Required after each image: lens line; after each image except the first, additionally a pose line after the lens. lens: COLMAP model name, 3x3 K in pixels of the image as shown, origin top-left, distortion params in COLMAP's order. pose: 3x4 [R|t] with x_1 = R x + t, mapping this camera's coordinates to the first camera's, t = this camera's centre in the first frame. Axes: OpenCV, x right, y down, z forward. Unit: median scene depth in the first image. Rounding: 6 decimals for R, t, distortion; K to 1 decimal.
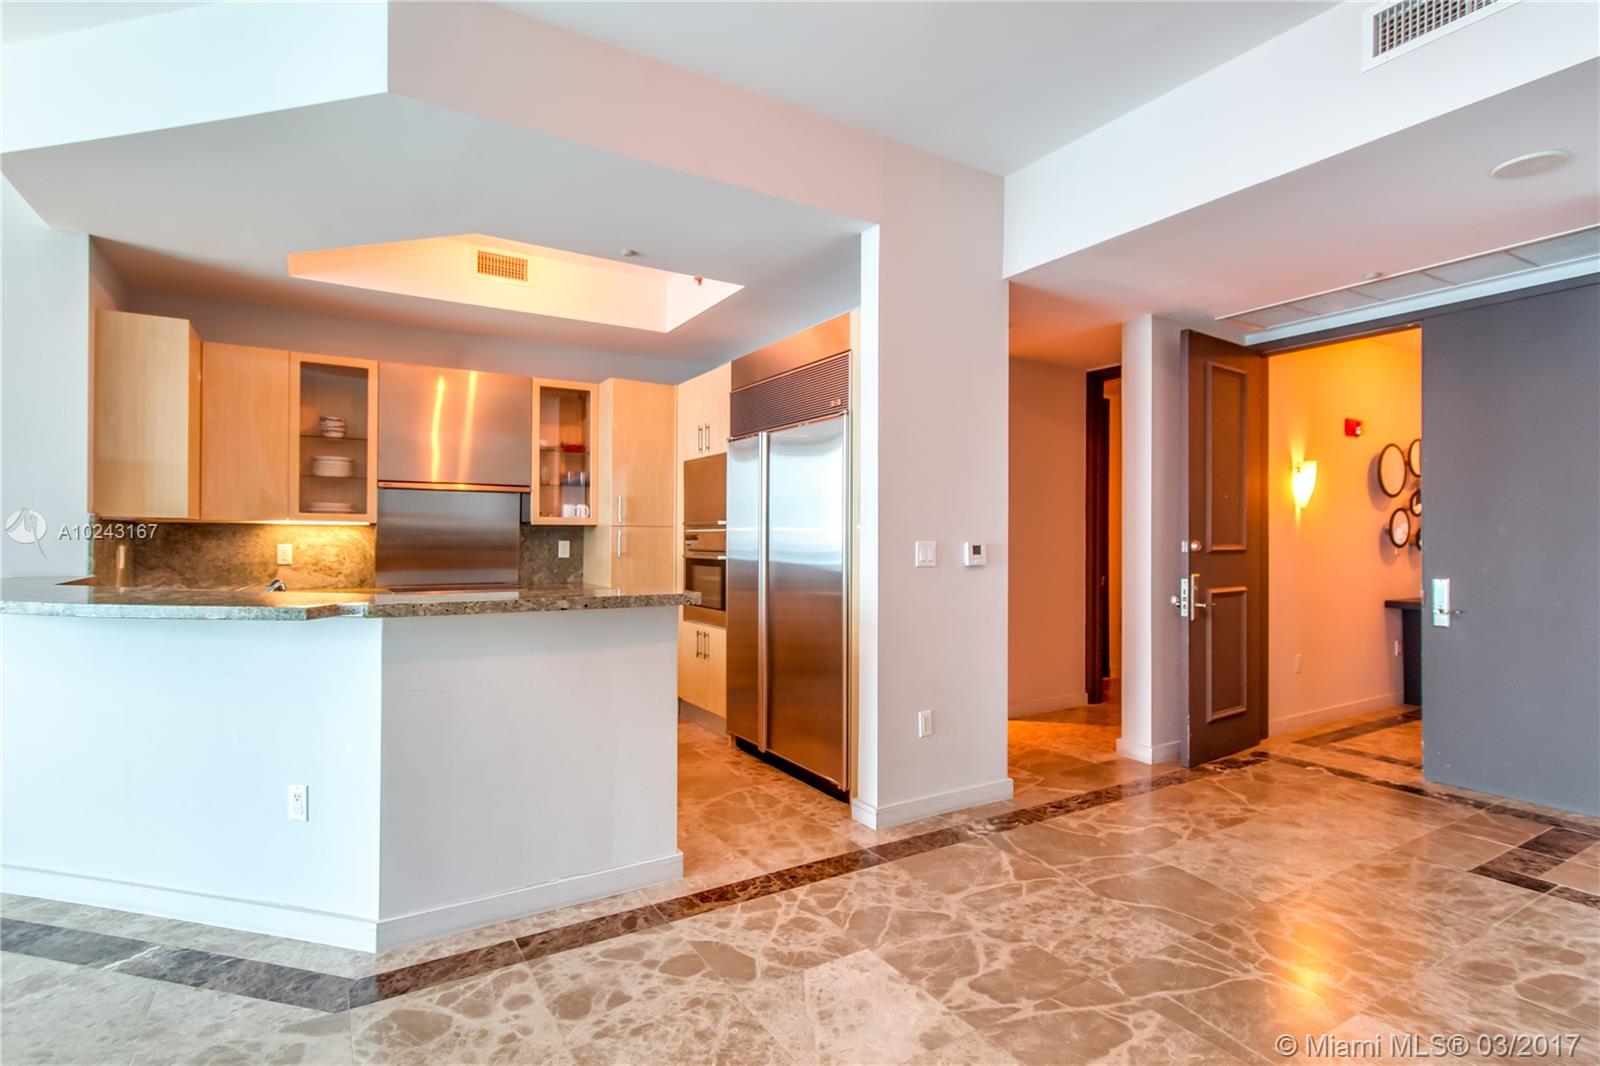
lens RADIAL K [[773.3, 0, 771.0], [0, 773.3, 532.1], [0, 0, 1]] dist [0.000412, 0.000216]
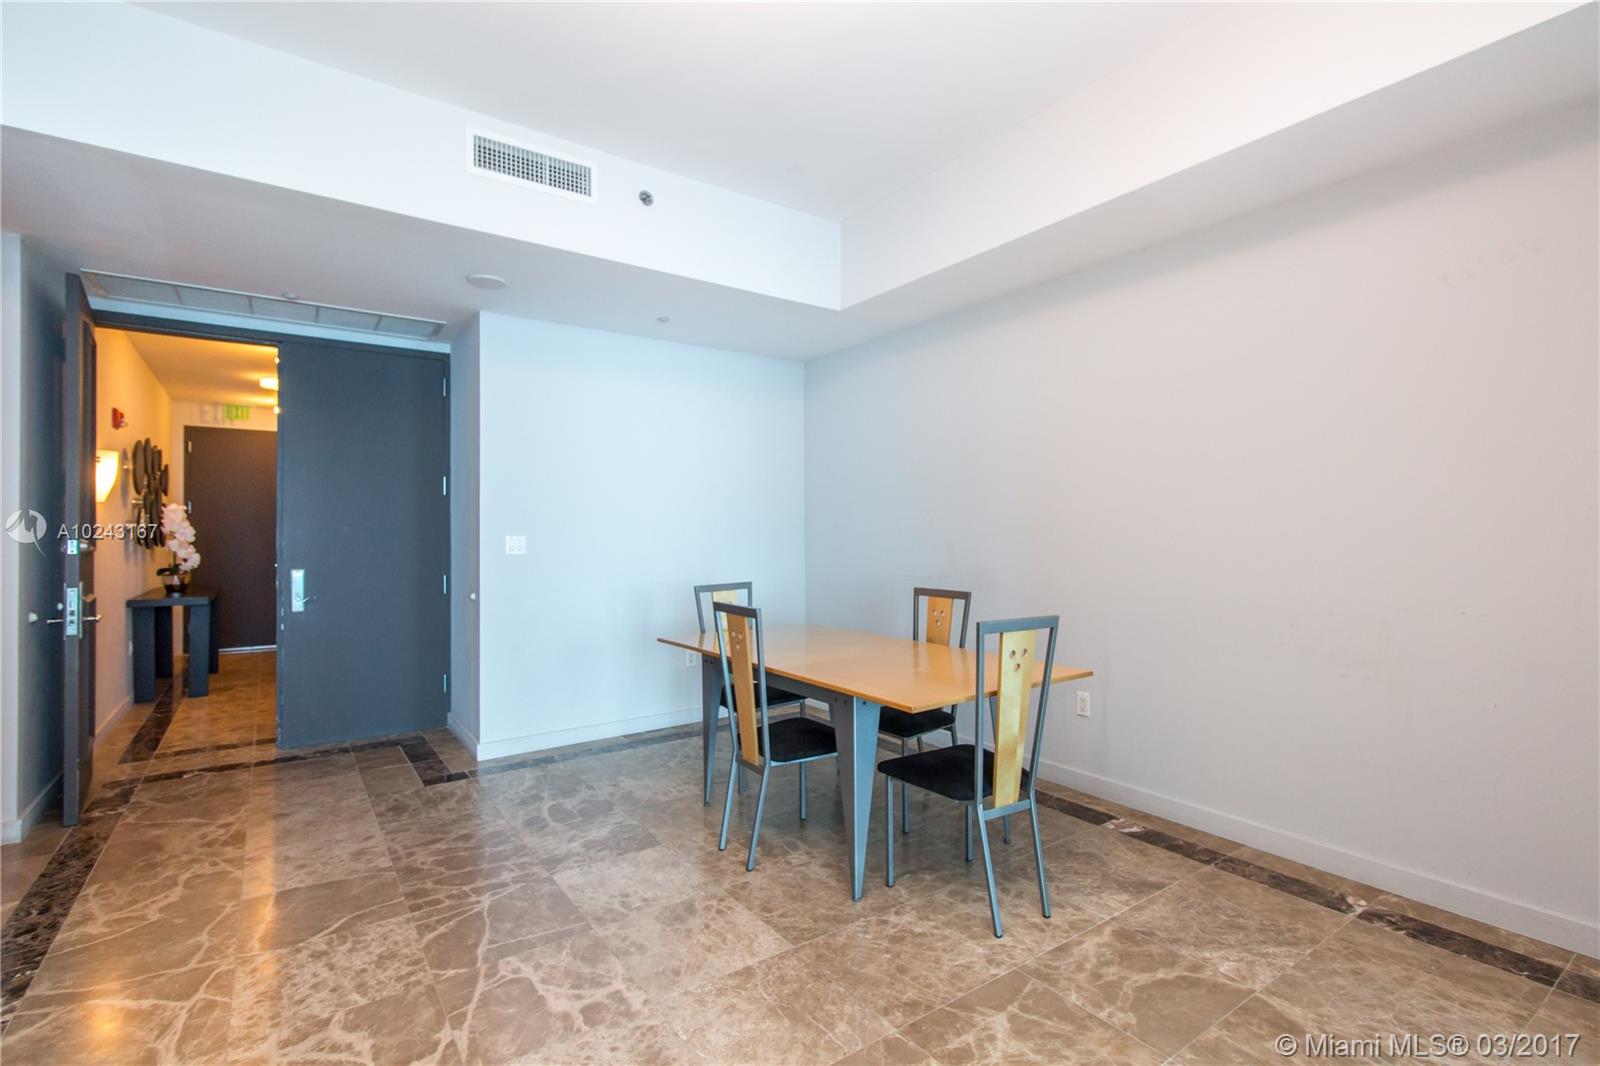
lens RADIAL K [[742.0, 0, 816.0], [0, 742.0, 527.0], [0, 0, 1]] dist [0.000403, -0.000096]
pose [[-0.097829, 0.007504, 0.995175, -0.421352], [-0.003572, 0.999962, -0.007892, 0.001257], [-0.995197, -0.004326, -0.097798, 0.444541]]
